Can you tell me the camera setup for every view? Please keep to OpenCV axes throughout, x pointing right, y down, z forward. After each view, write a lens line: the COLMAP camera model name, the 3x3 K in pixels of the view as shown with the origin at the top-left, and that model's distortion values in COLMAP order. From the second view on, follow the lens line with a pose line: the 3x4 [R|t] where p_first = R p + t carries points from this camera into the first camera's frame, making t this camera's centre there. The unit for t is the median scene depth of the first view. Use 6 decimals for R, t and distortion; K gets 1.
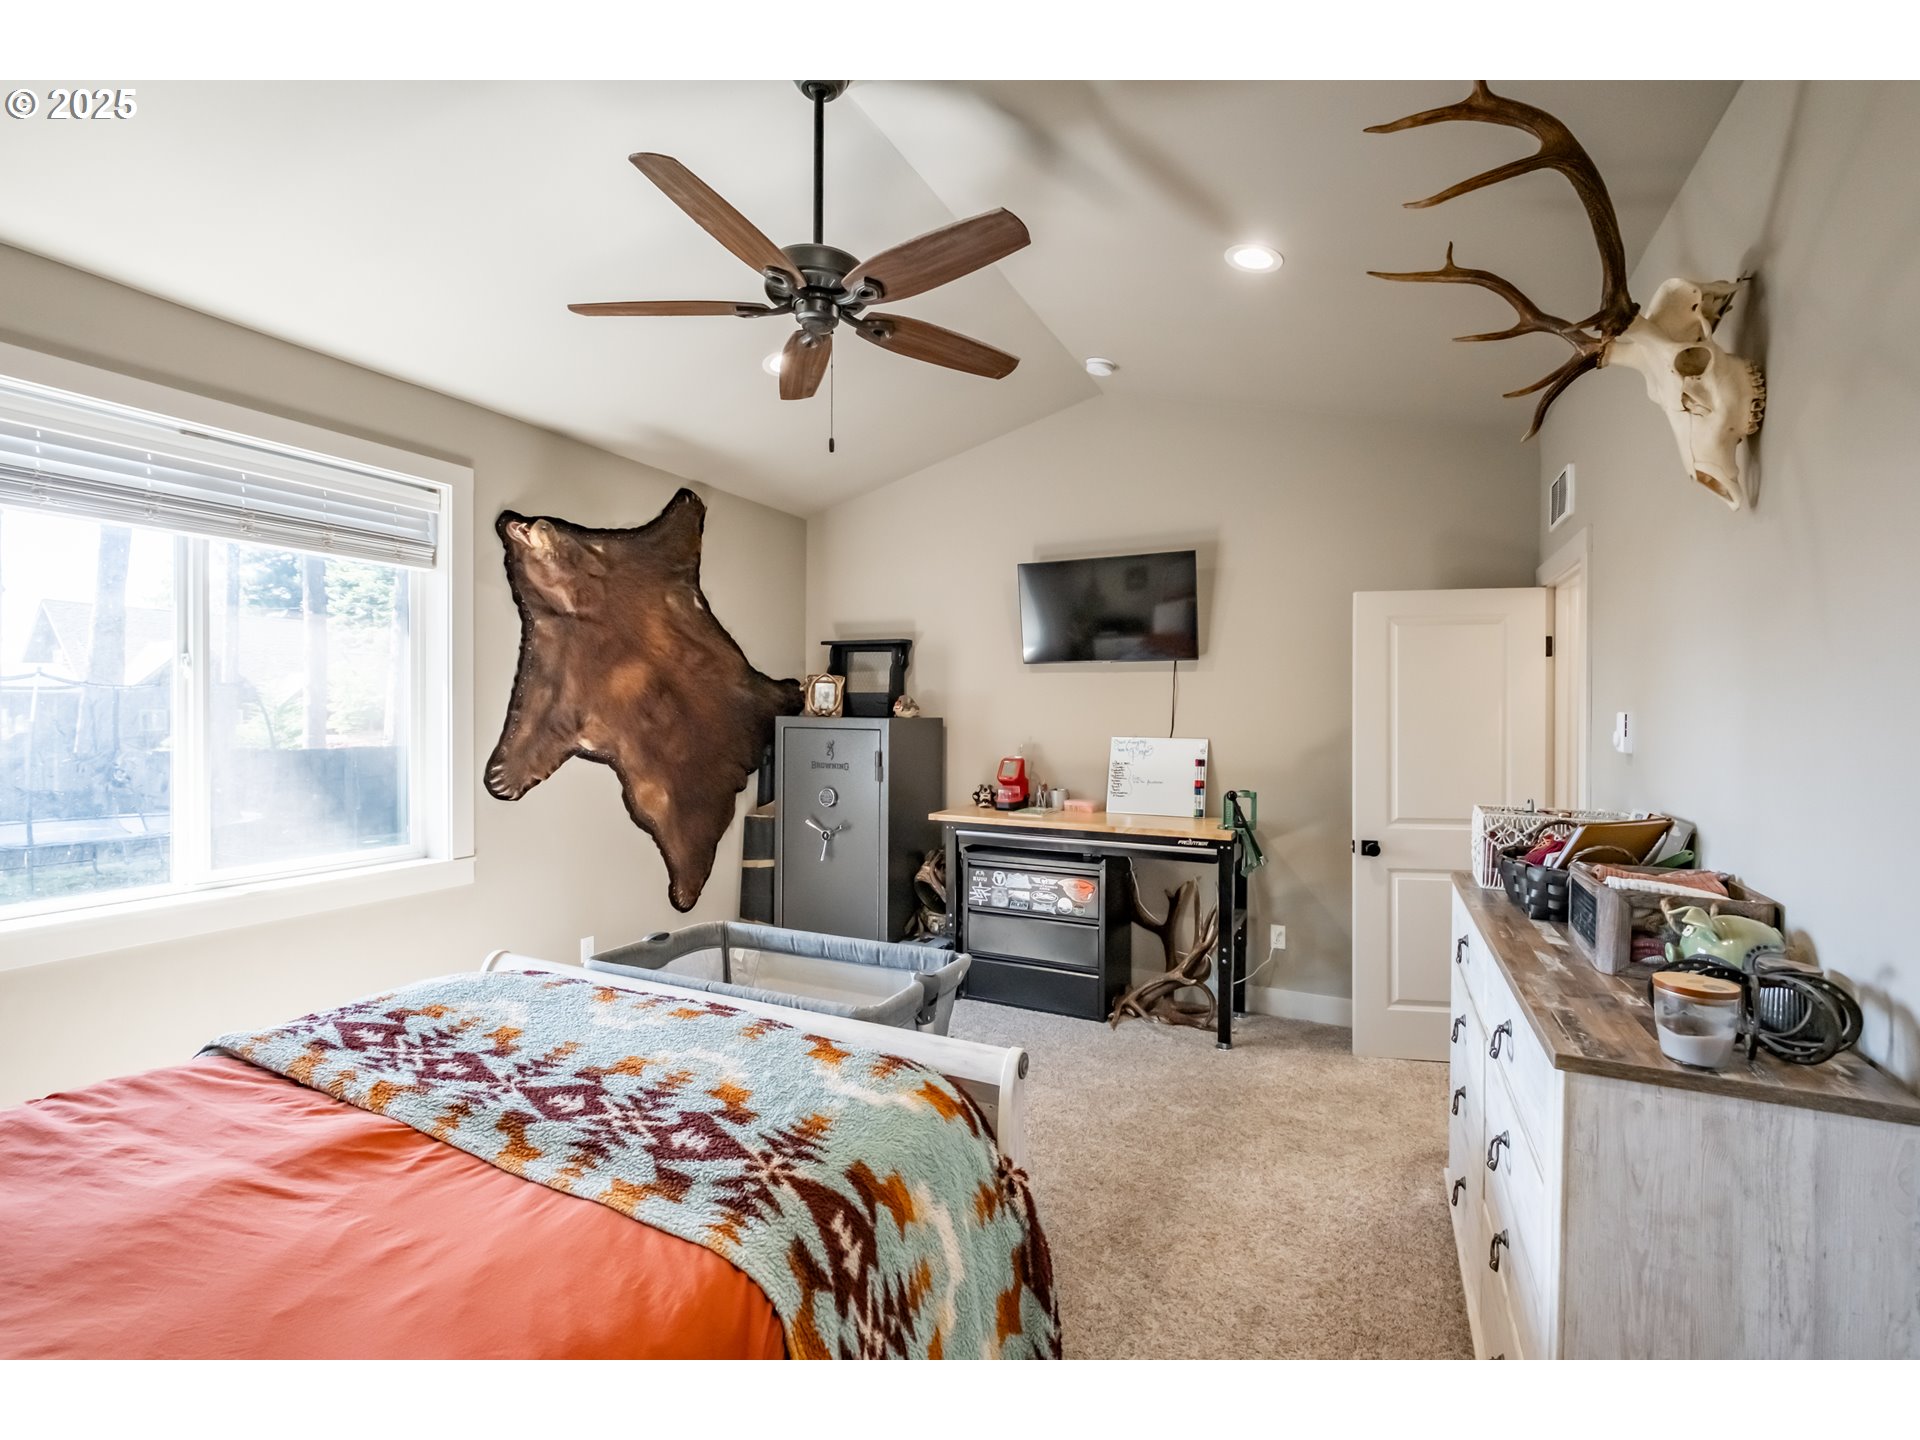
lens RADIAL K [[824.5, 0, 965.1], [0, 824.5, 719.0], [0, 0, 1]] dist [-0.001166, -0.001600]
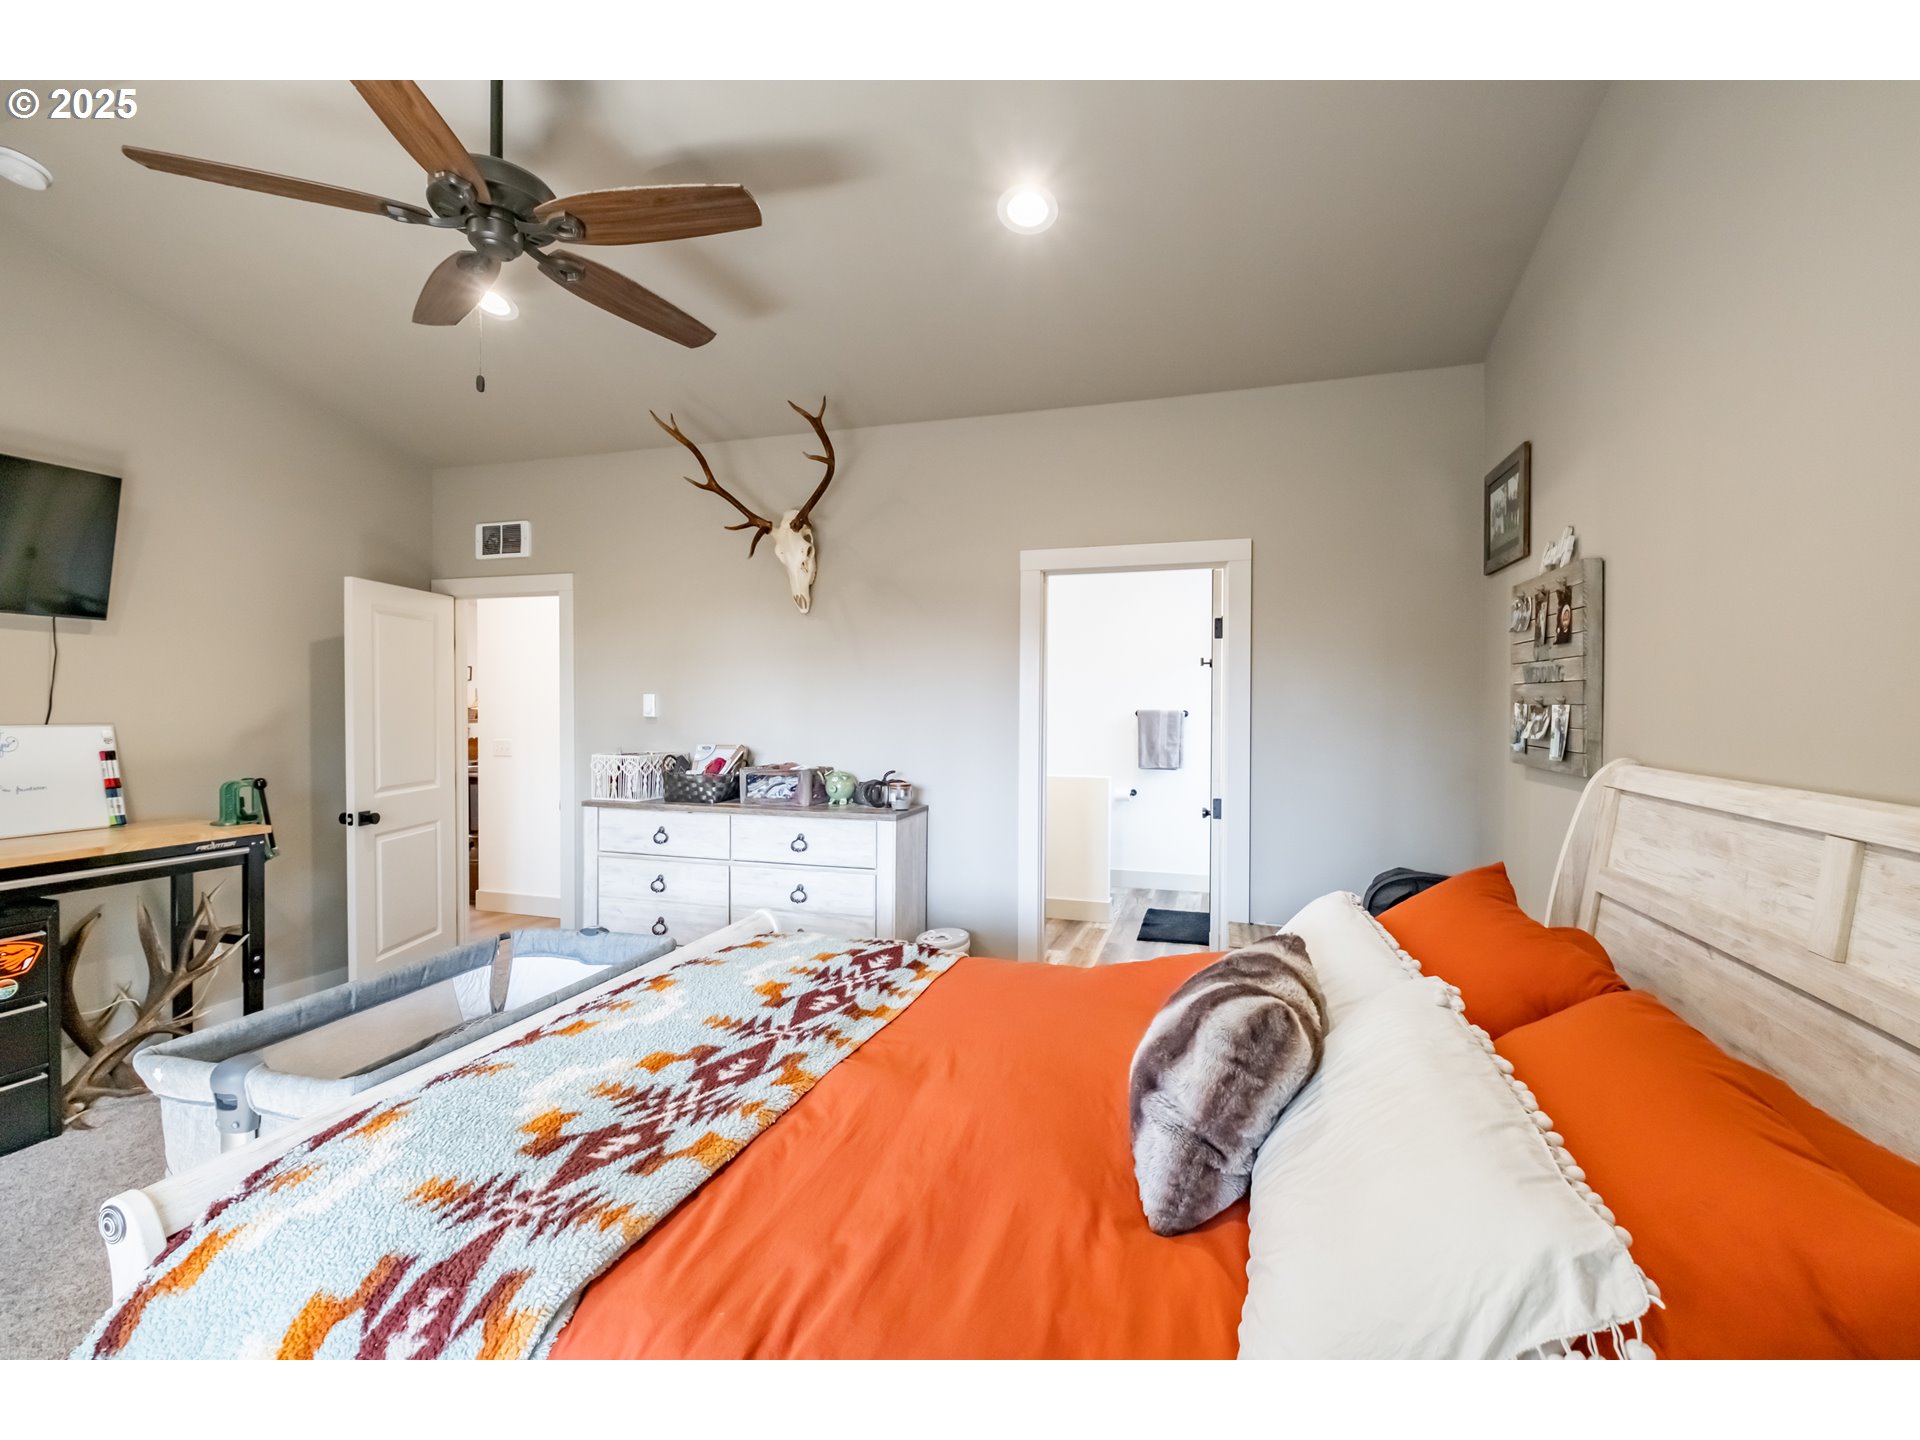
lens RADIAL K [[824.5, 0, 963.2], [0, 824.5, 716.1], [0, 0, 1]] dist [-0.001166, -0.001600]
pose [[-0.142966, -0.019094, 0.989543, -1.435733], [0.001003, 0.999811, 0.019437, 0.006456], [-0.989727, 0.003771, -0.142919, 0.798890]]
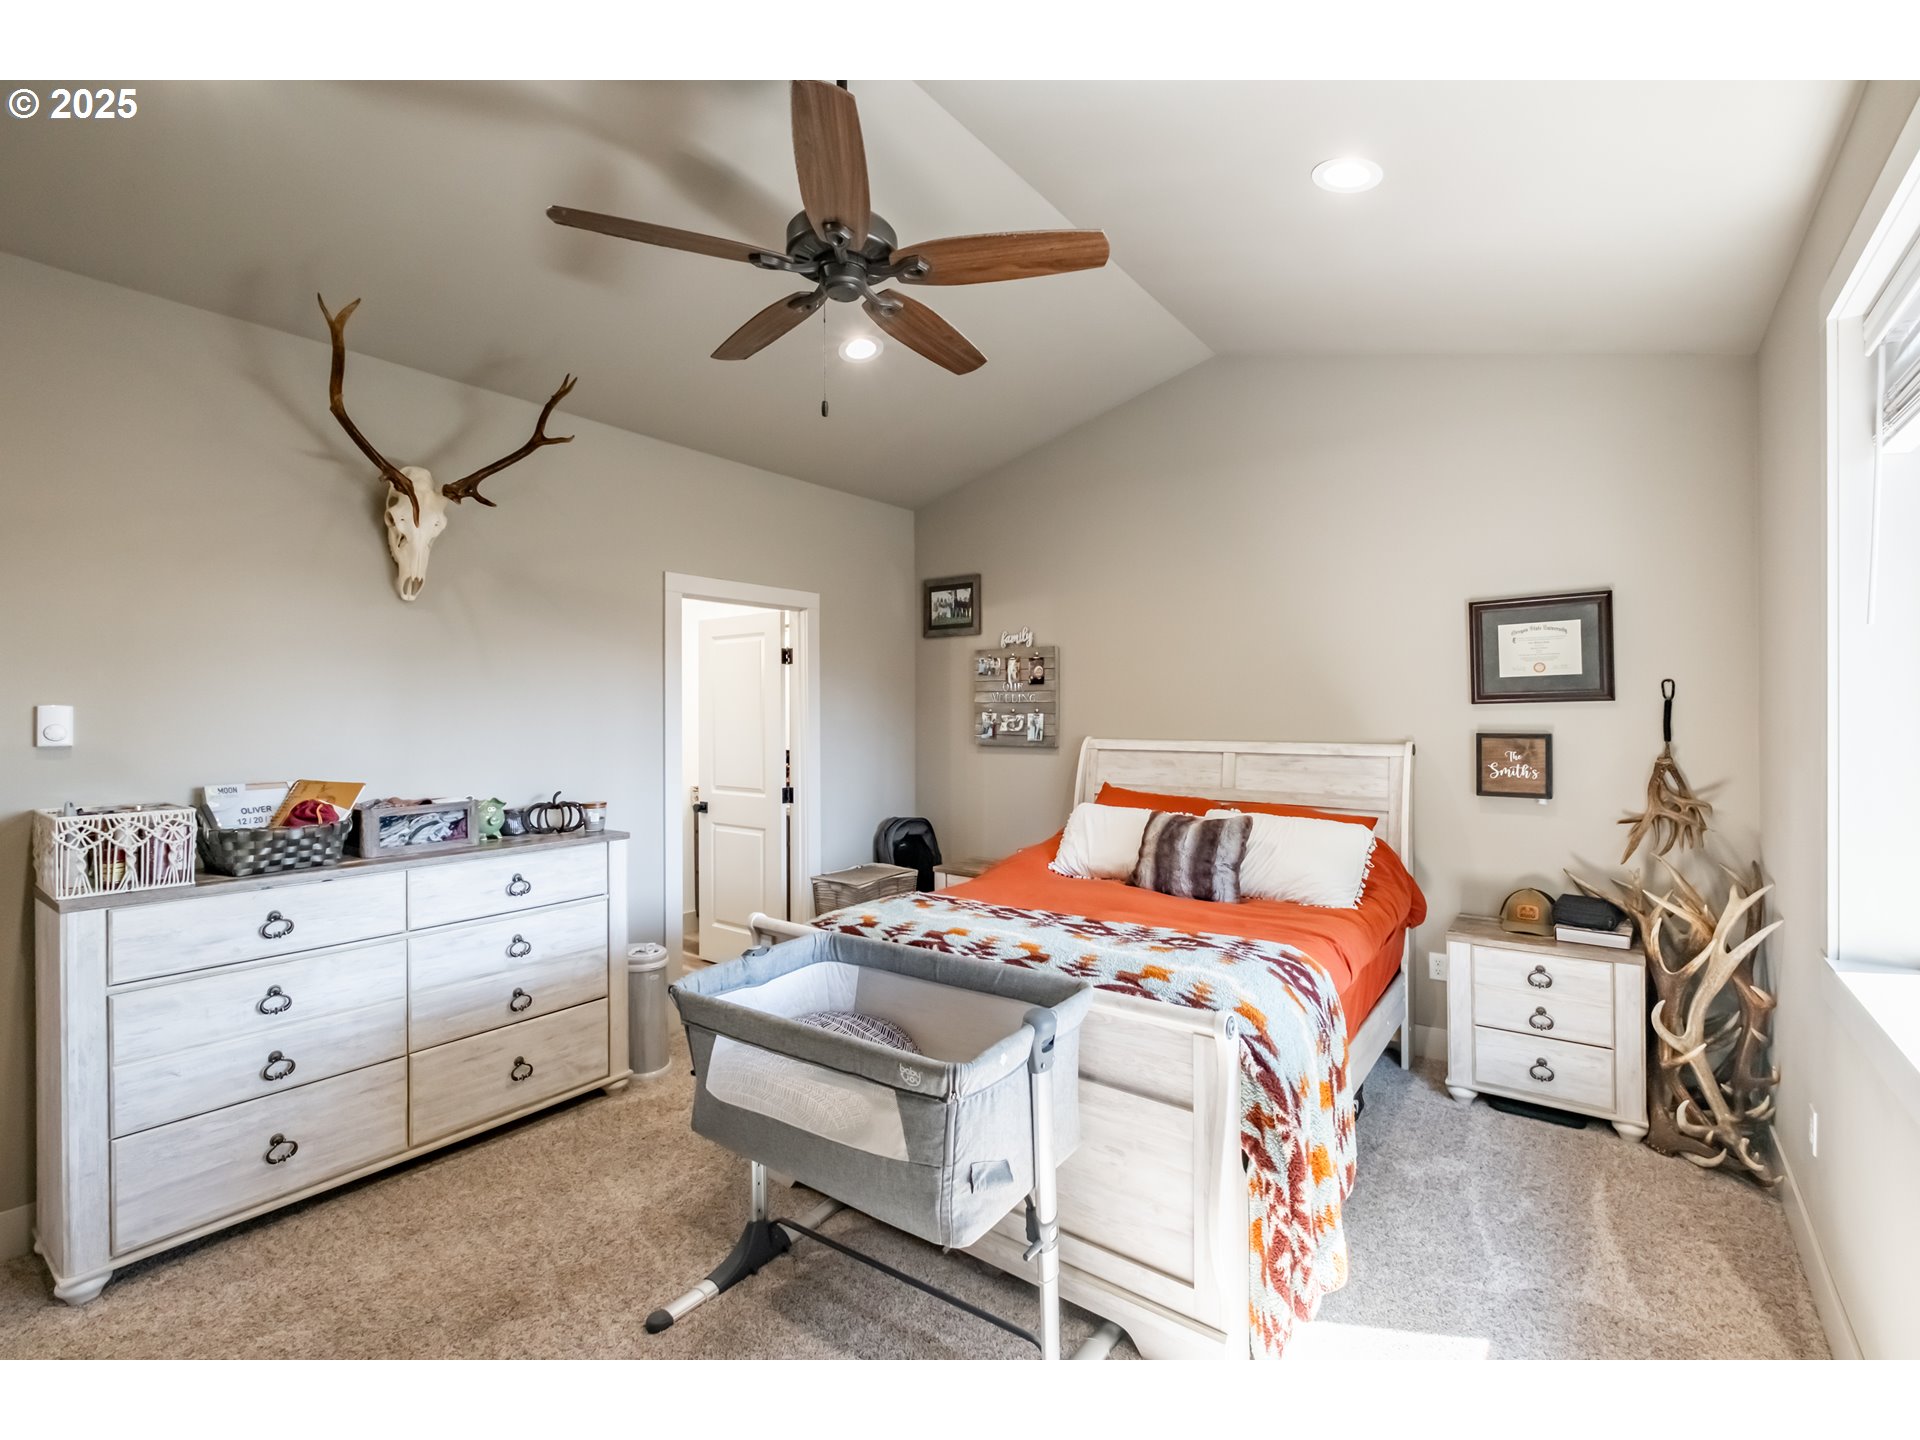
lens RADIAL K [[887.0, 0, 963.7], [0, 887.0, 713.0], [0, 0, 1]] dist [-0.001534, -0.000173]
pose [[-0.983319, -0.001345, 0.181887, -0.626671], [-0.000053, 0.999975, 0.007108, -0.008280], [-0.181892, 0.006980, -0.983294, 2.493165]]
